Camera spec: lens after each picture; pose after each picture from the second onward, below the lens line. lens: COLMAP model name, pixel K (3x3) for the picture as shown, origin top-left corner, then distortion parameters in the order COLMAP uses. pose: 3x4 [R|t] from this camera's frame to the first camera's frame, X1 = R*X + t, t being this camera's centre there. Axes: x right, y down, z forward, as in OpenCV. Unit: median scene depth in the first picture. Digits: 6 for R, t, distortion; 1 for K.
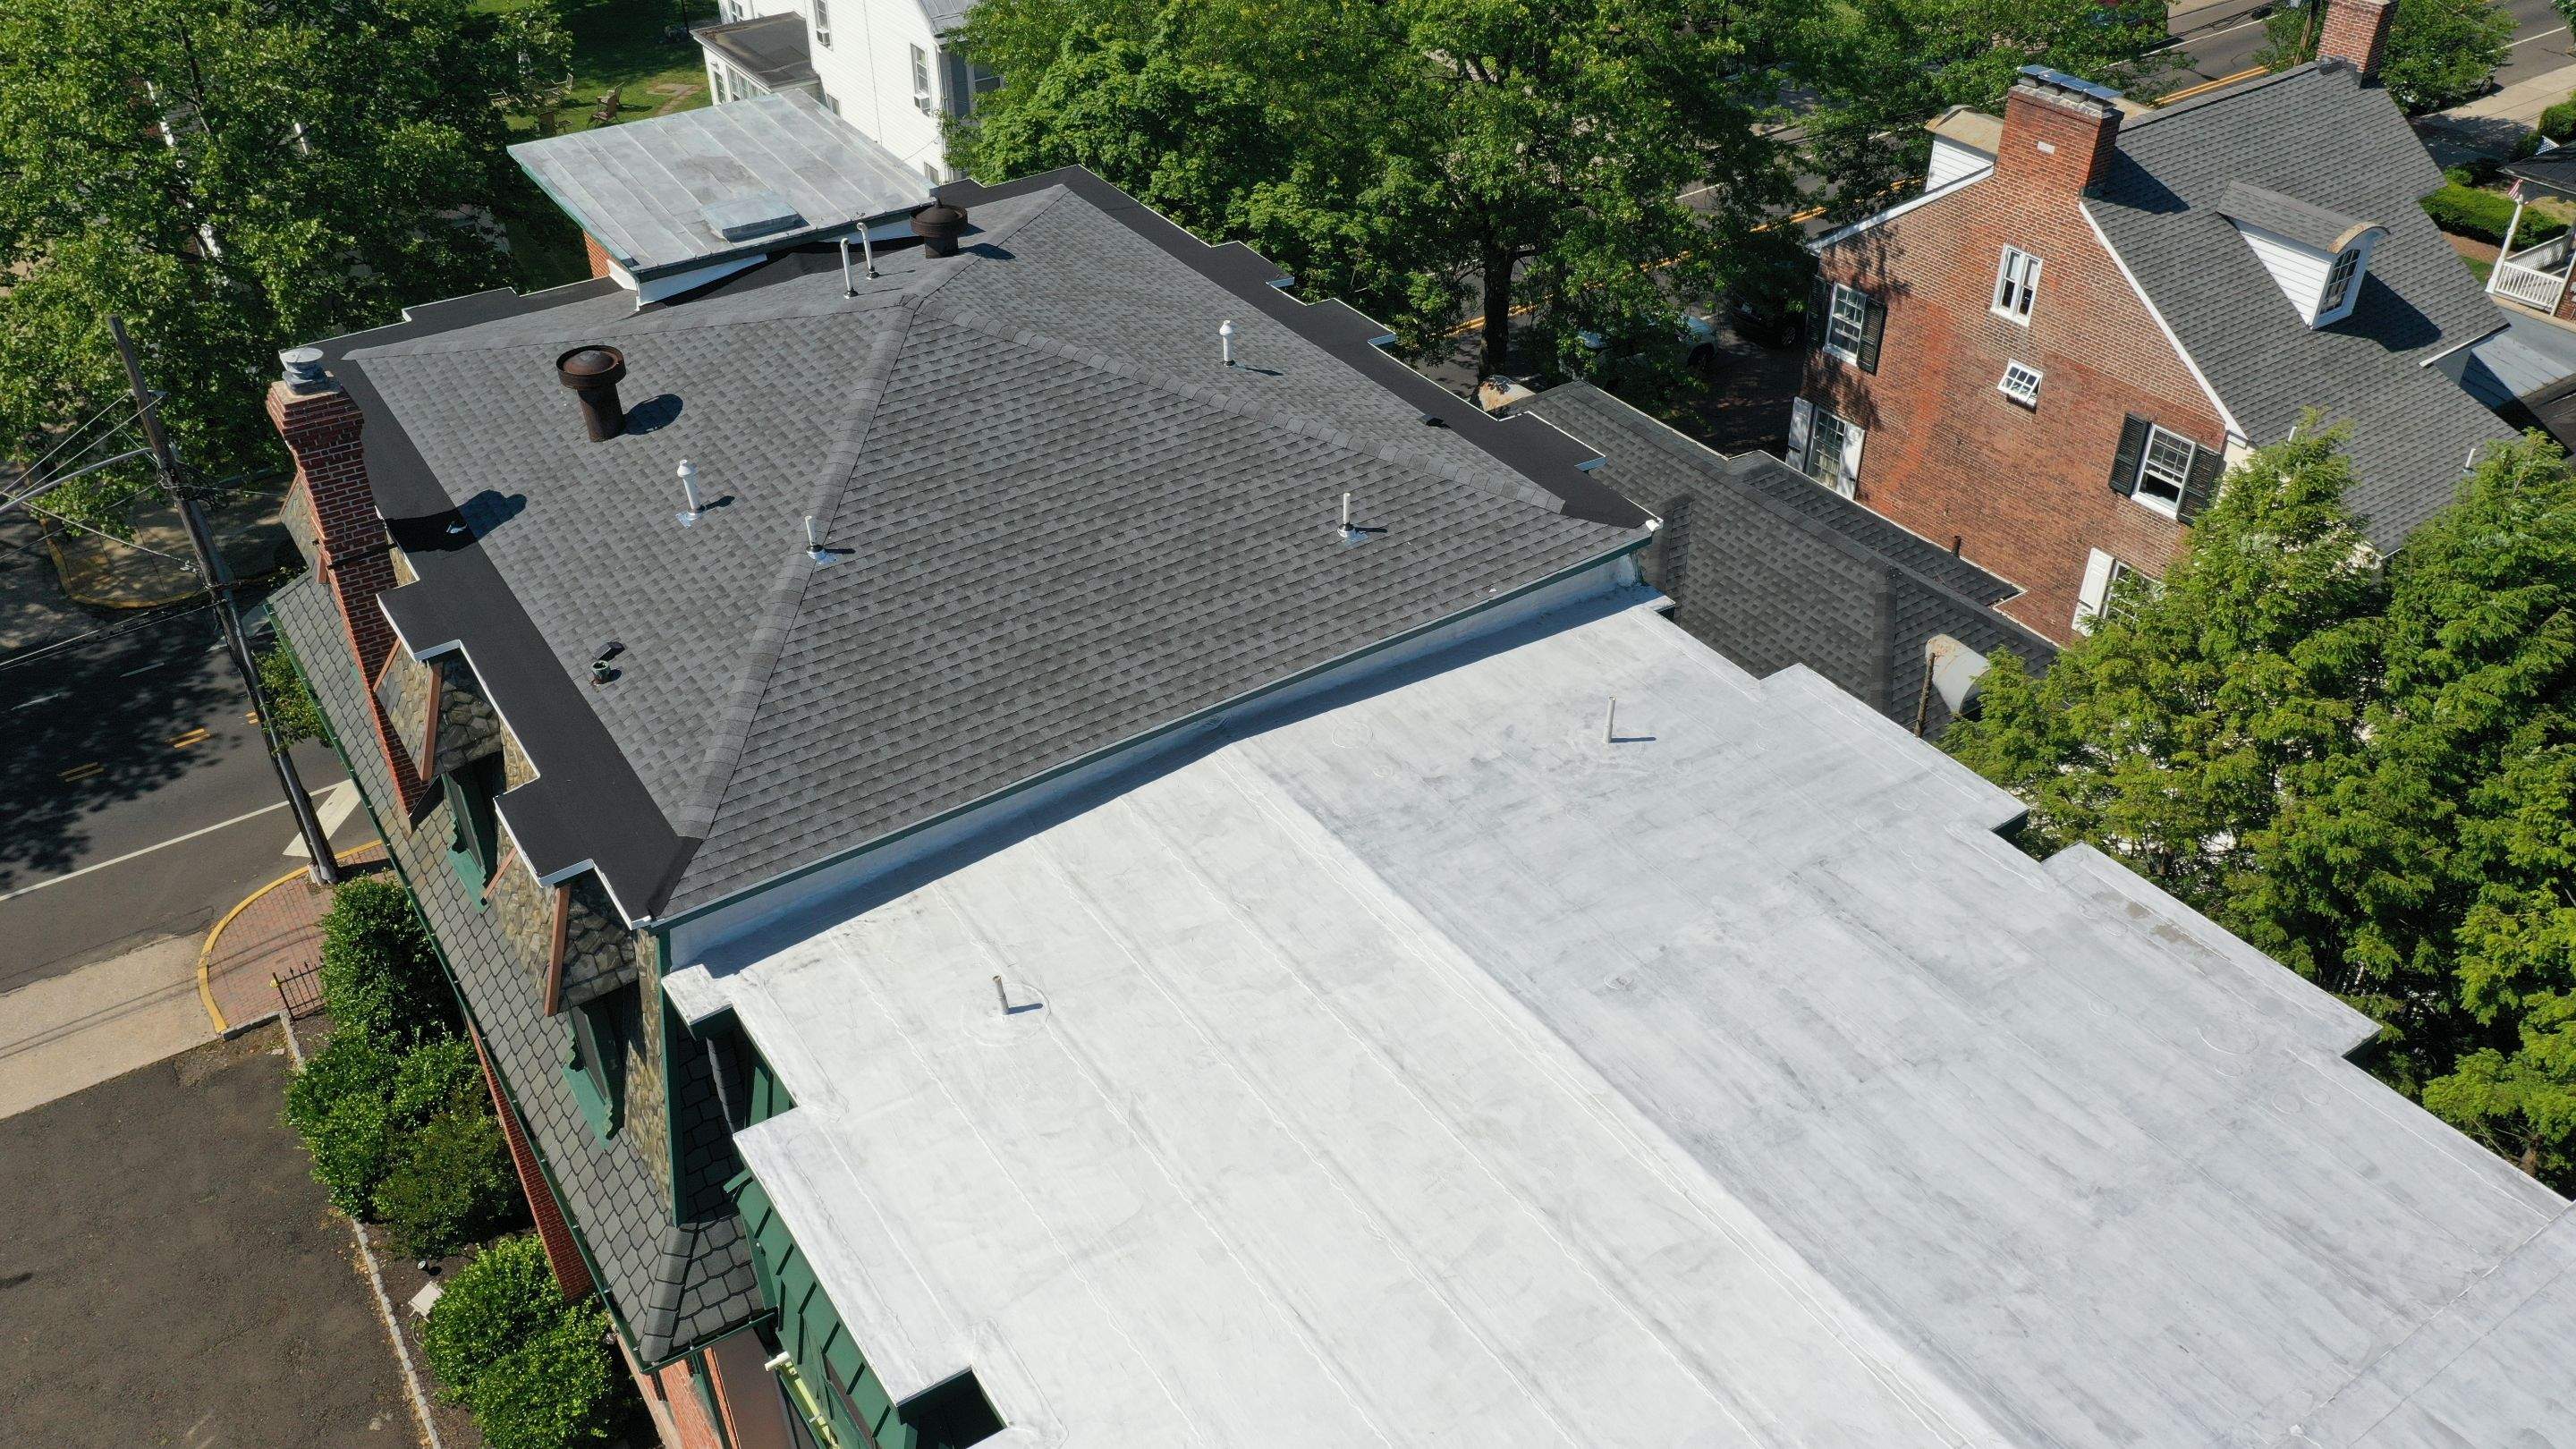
lens RADIAL K [[2046.8, 0, 1301.4], [0, 2046.8, 726.7], [0, 0, 1]] dist [0.013457, 0.006932]
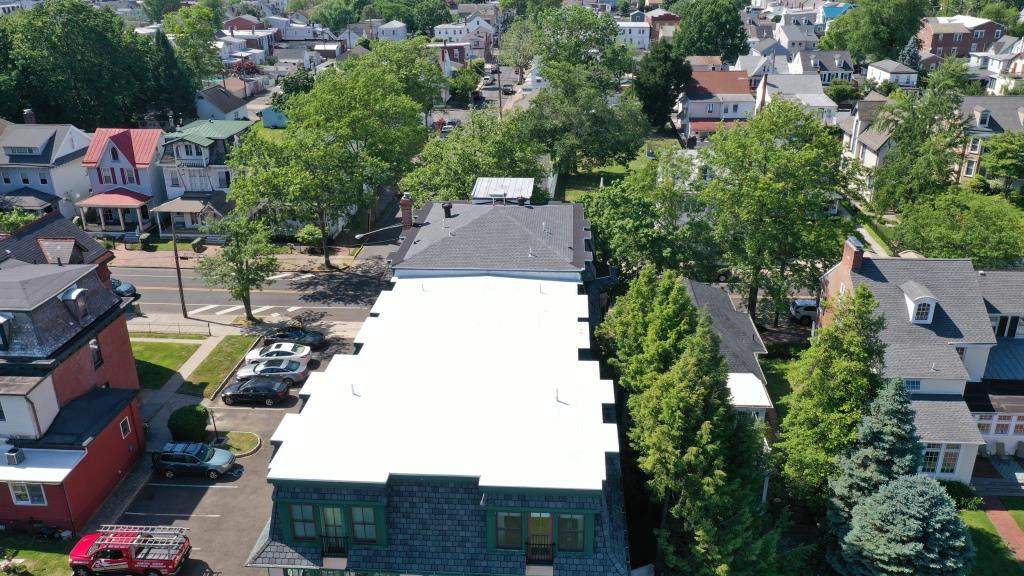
lens RADIAL K [[815.9, 0, 515.5], [0, 815.9, 290.4], [0, 0, 1]] dist [0.014352, 0.003009]
pose [[0.789323, 0.240354, -0.564977, 1.314956], [-0.358669, 0.927361, -0.106573, 0.256647], [0.498322, 0.286760, 0.818195, -0.856855]]
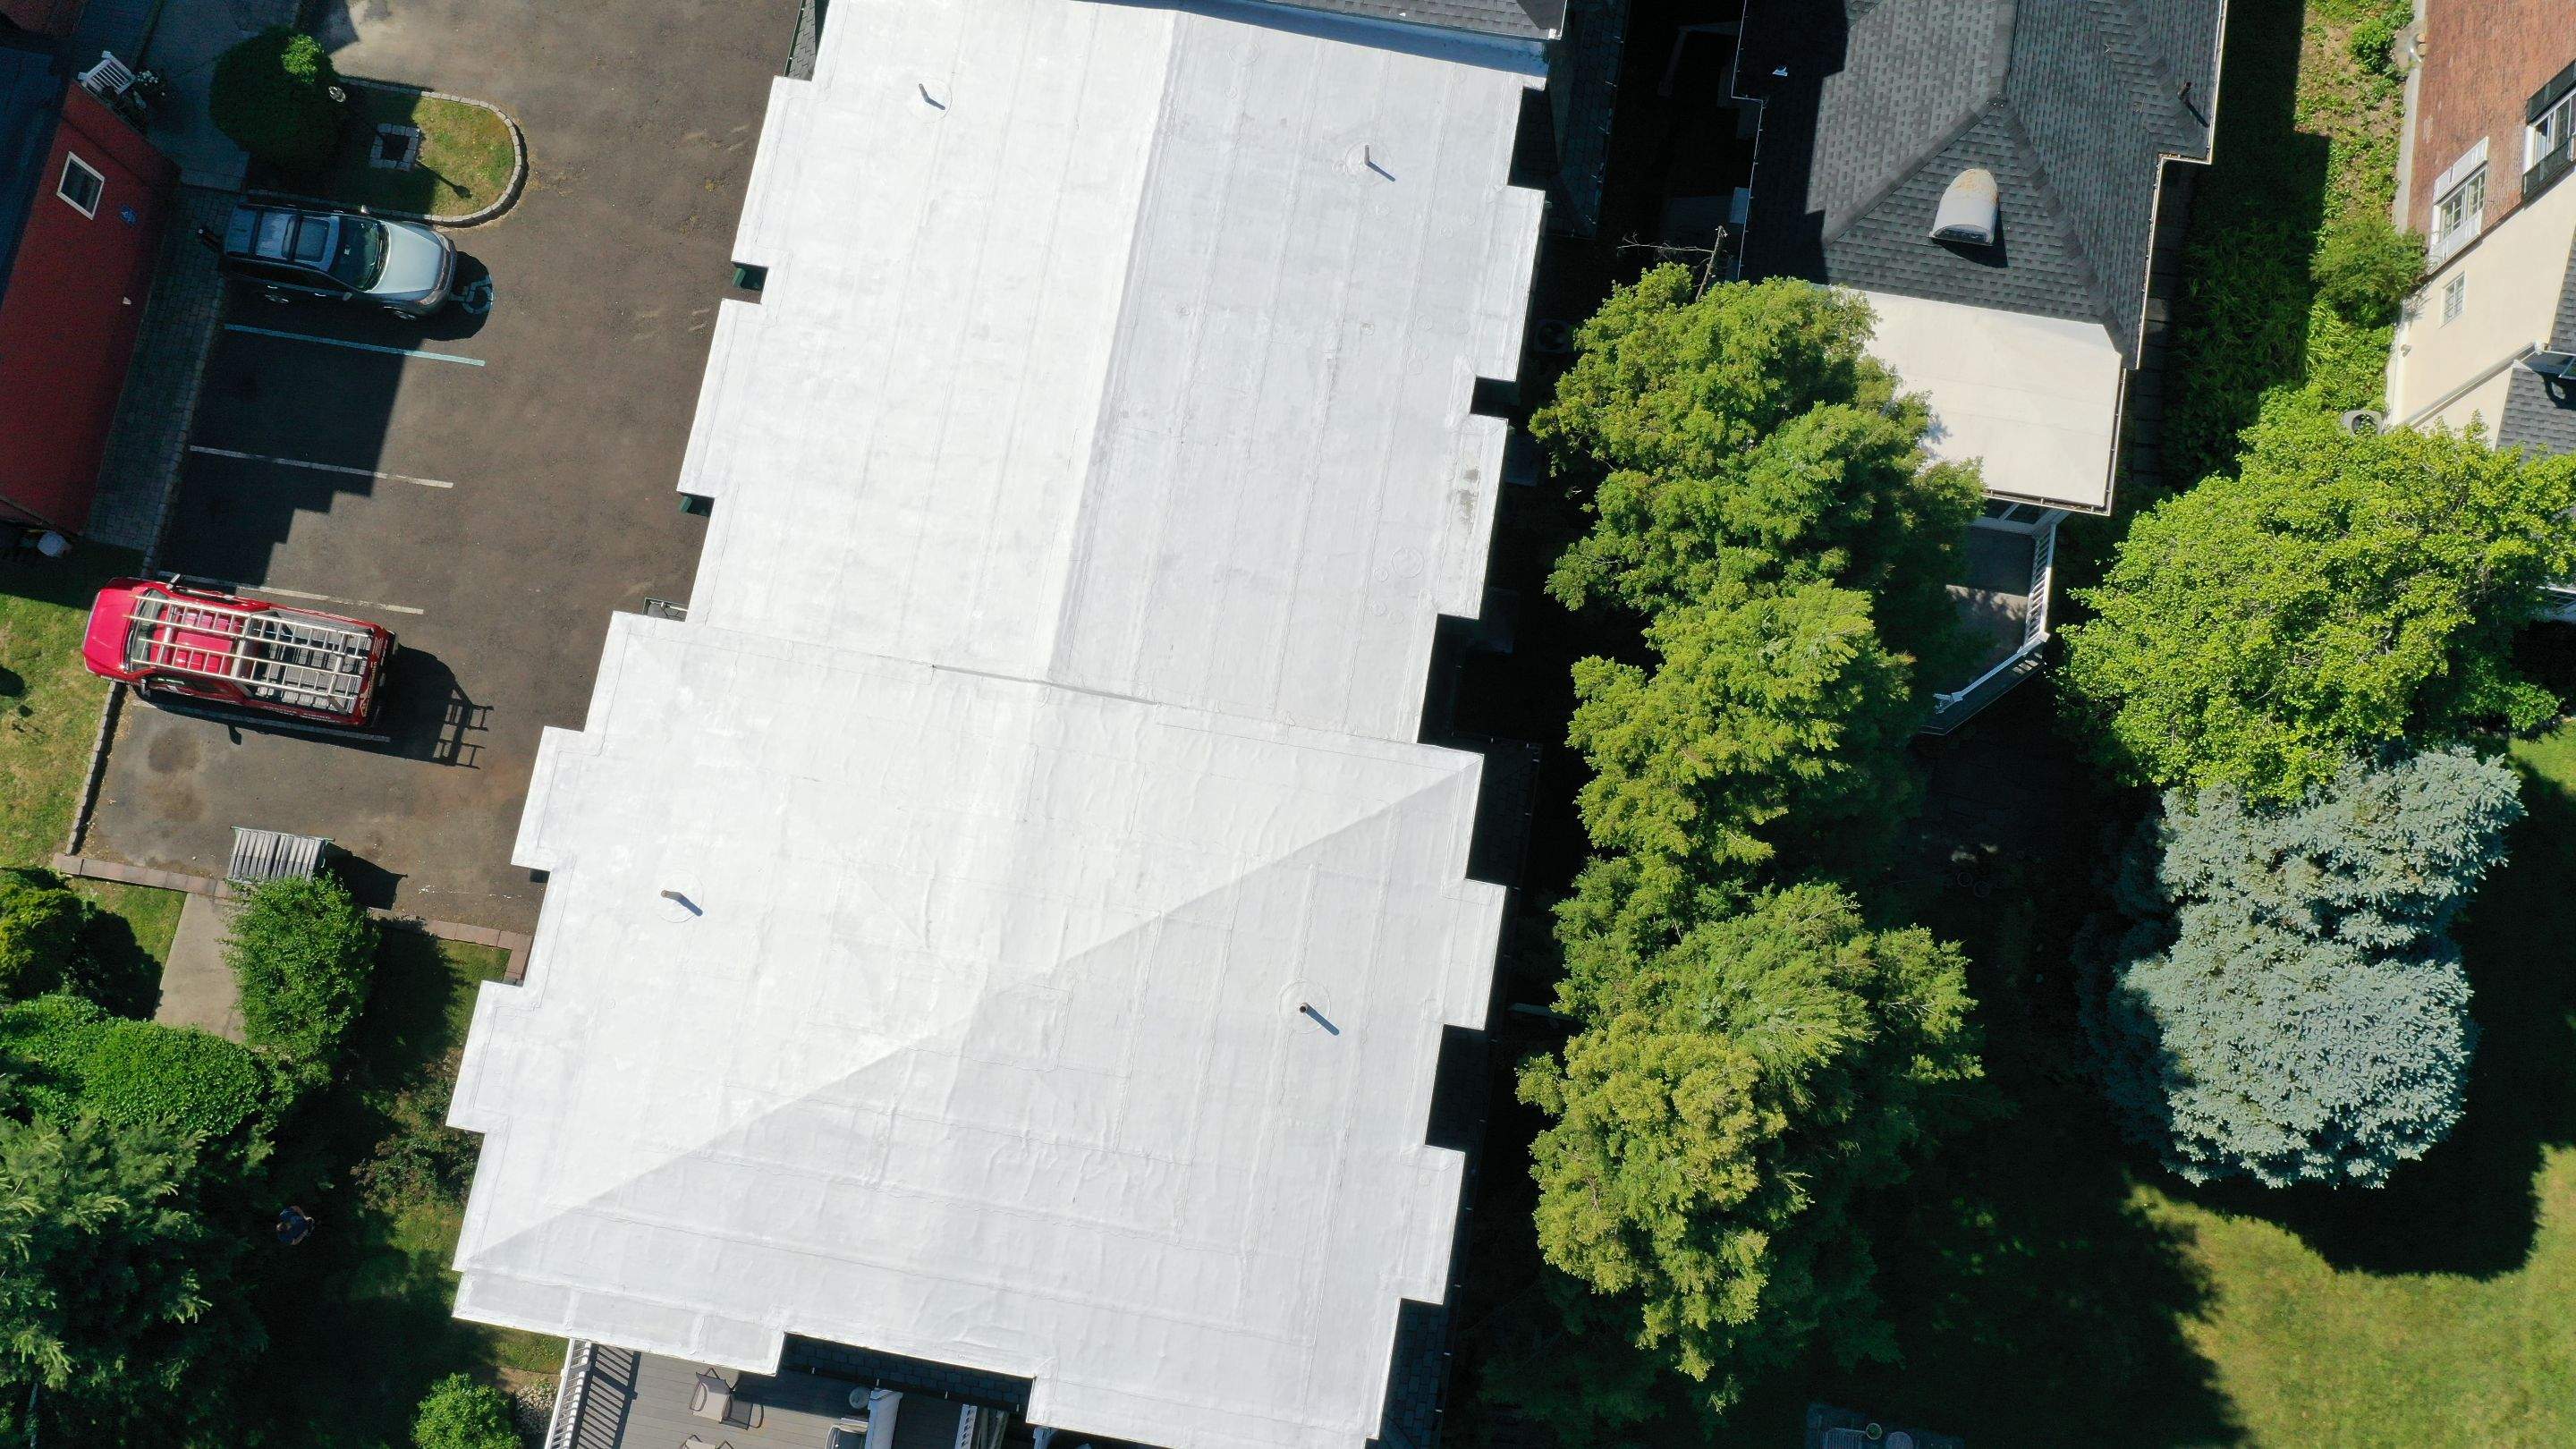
lens RADIAL K [[2049.1, 0, 1296.5], [0, 2049.1, 730.7], [0, 0, 1]] dist [0.017091, -0.001352]
pose [[0.722415, 0.676447, -0.143302, 0.581237], [-0.390911, 0.570493, 0.722307, -0.783590], [0.570355, -0.465787, 0.676563, -0.230864]]
